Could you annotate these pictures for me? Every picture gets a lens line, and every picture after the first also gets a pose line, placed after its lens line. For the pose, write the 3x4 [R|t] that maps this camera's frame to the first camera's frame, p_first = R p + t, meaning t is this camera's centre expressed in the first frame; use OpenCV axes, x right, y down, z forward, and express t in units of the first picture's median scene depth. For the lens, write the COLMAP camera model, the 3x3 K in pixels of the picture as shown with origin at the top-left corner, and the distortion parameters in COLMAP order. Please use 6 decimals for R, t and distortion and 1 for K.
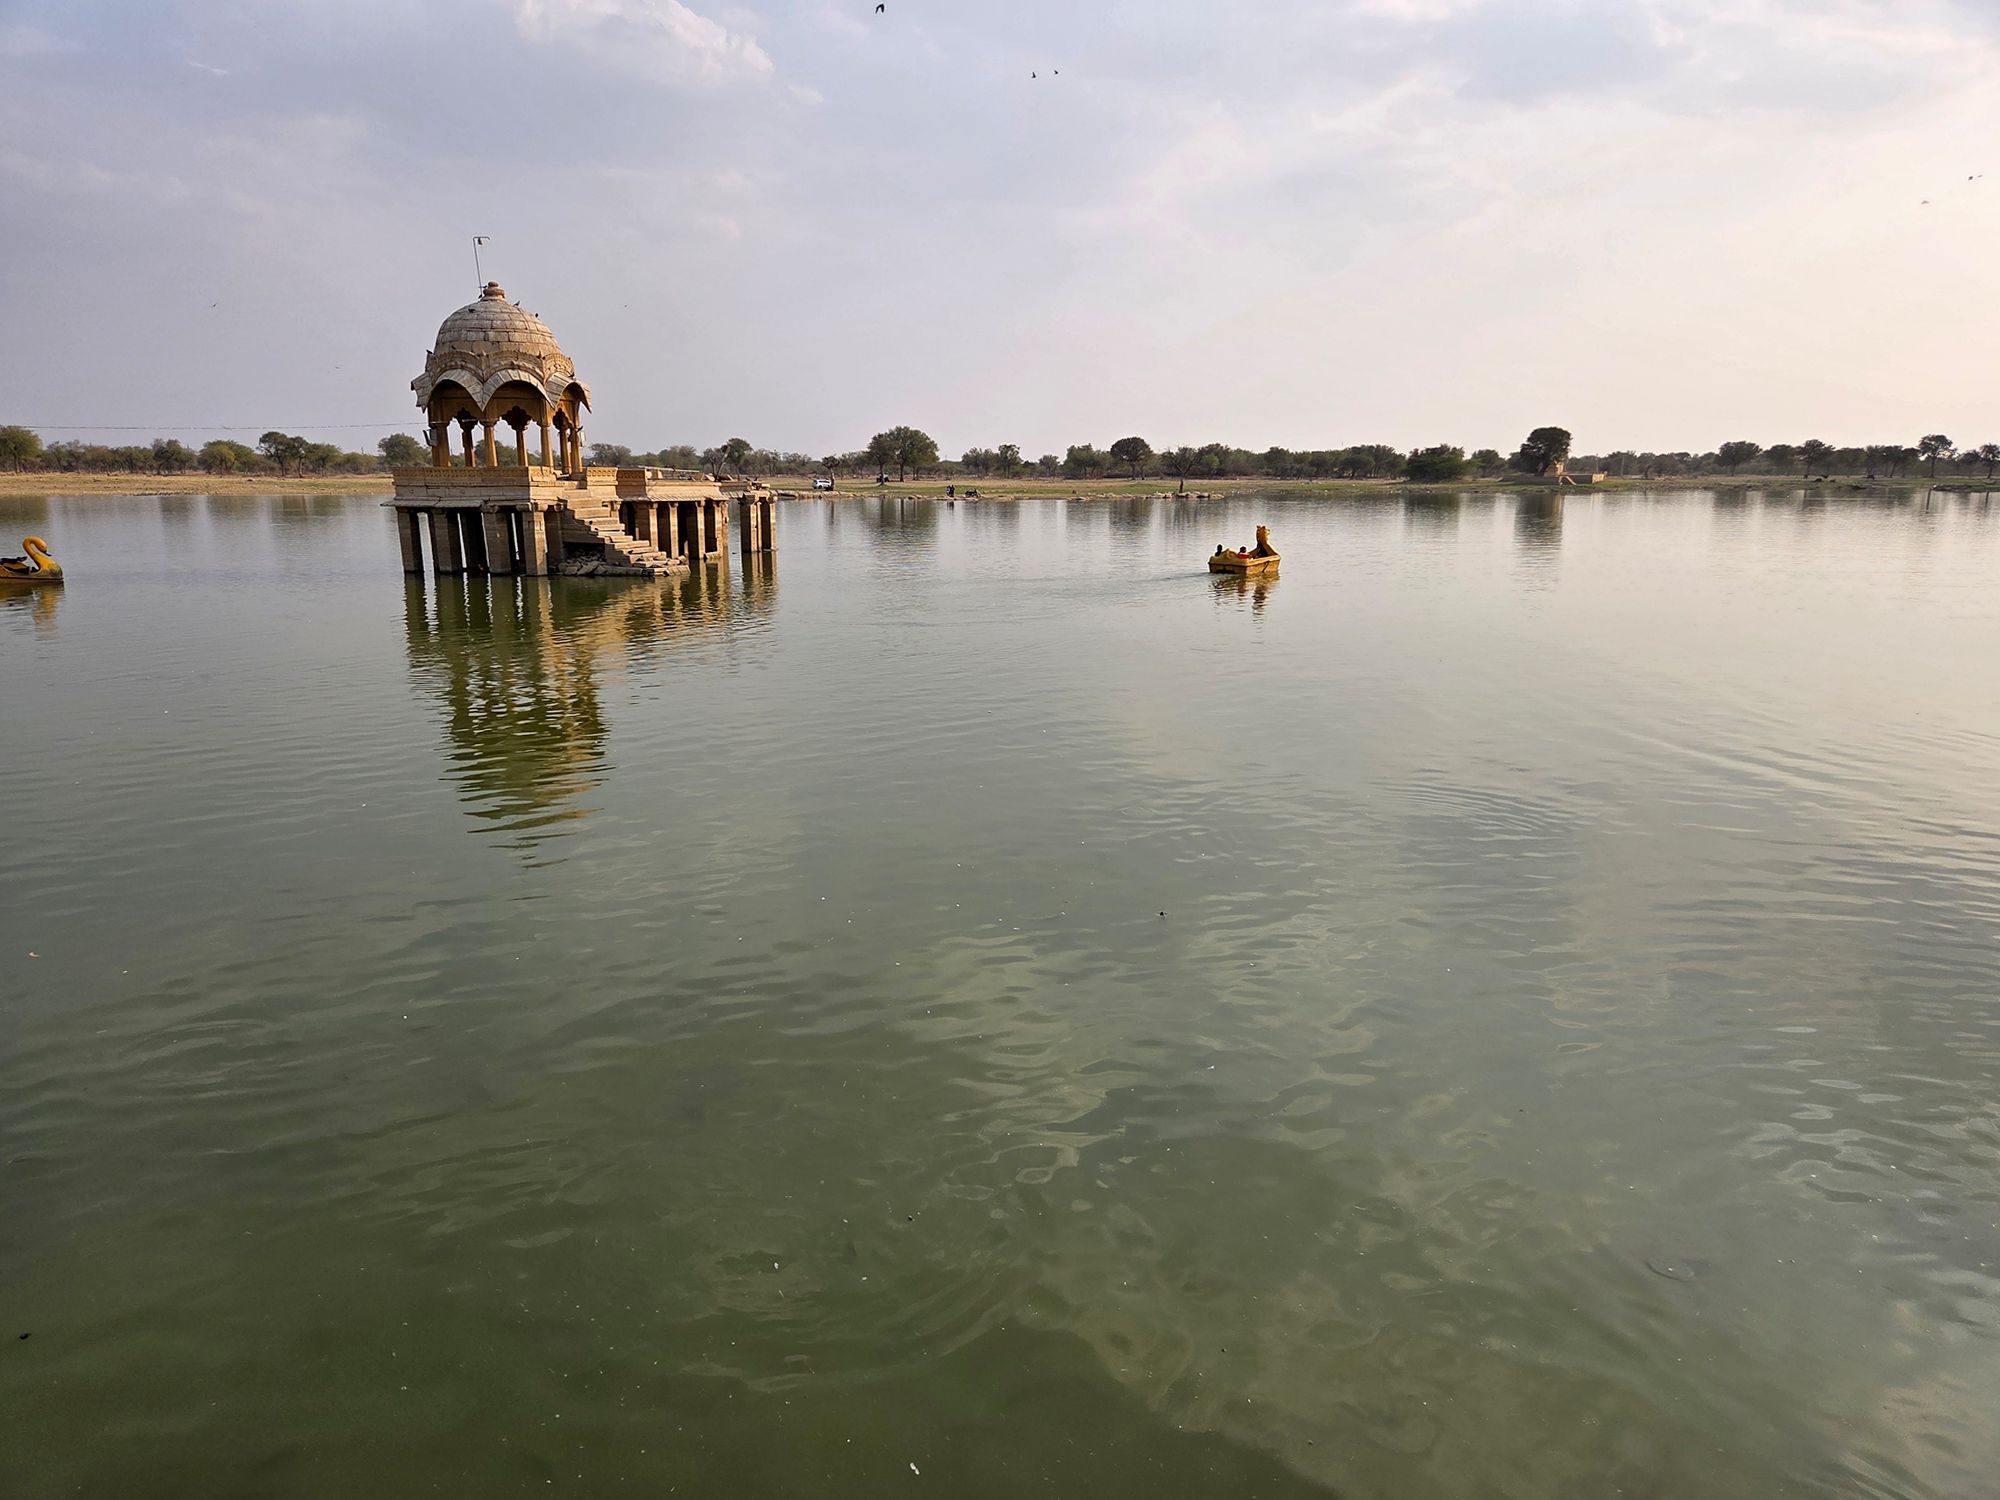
lens RADIAL K [[1290.8, 0, 1000.0], [0, 1290.8, 750.0], [0, 0, 1]] dist [0.005243, -0.041048]
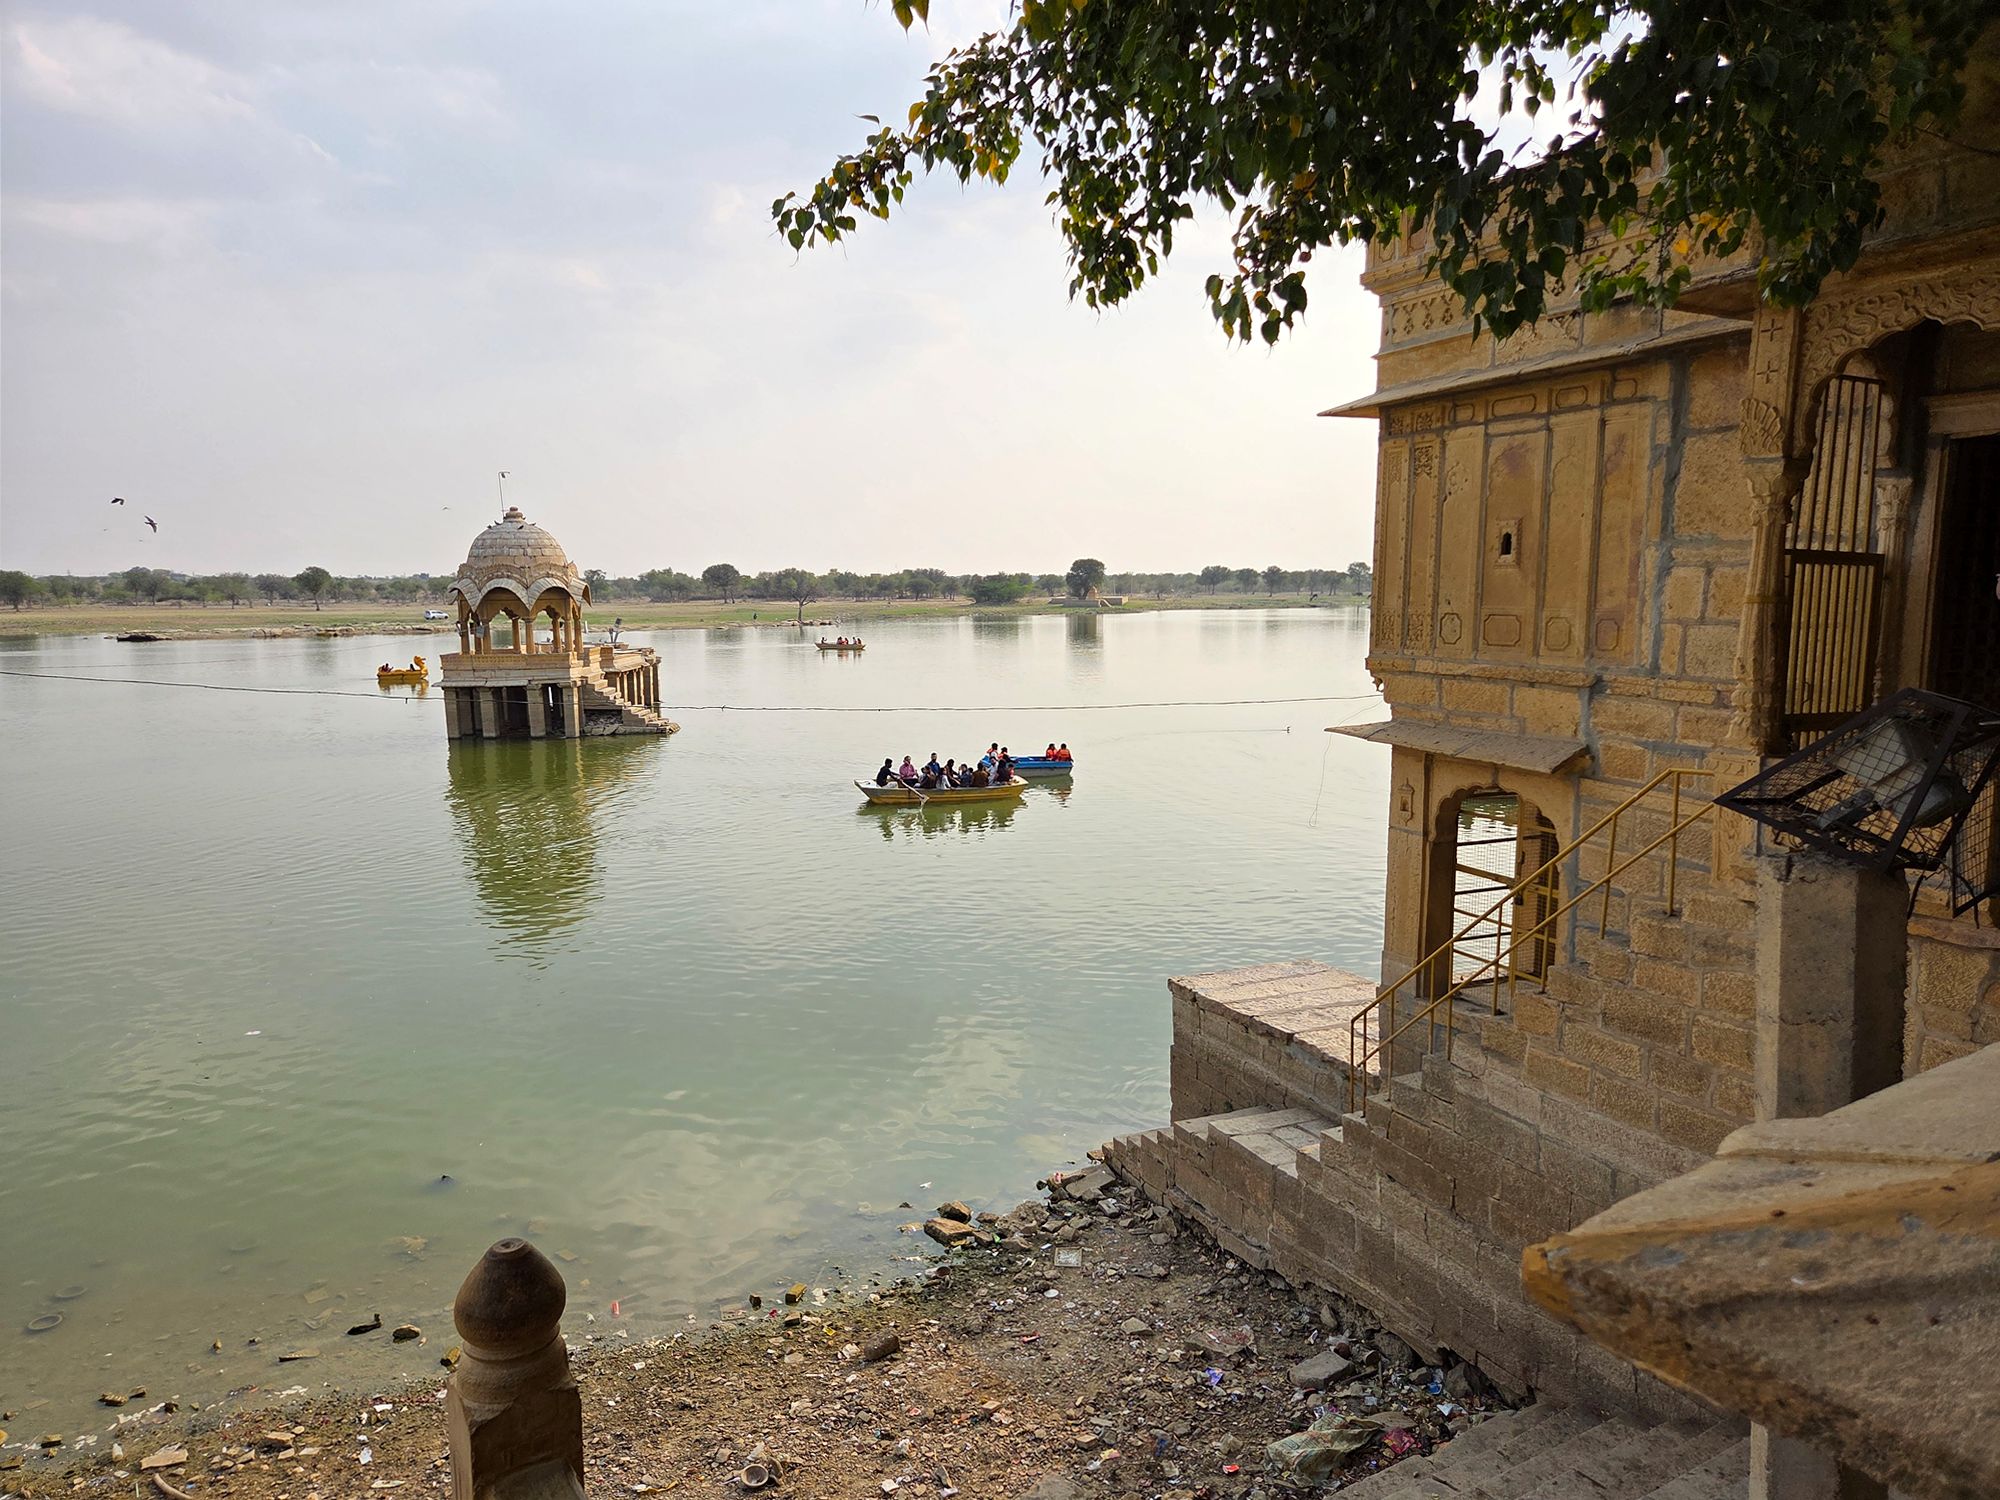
lens RADIAL K [[1290.8, 0, 1000.0], [0, 1290.8, 750.0], [0, 0, 1]] dist [0.005243, -0.041048]
pose [[0.929405, -0.052718, 0.365277, -0.425254], [0.081755, 0.994565, -0.064477, -0.006134], [-0.359893, 0.089788, 0.928663, -0.323797]]
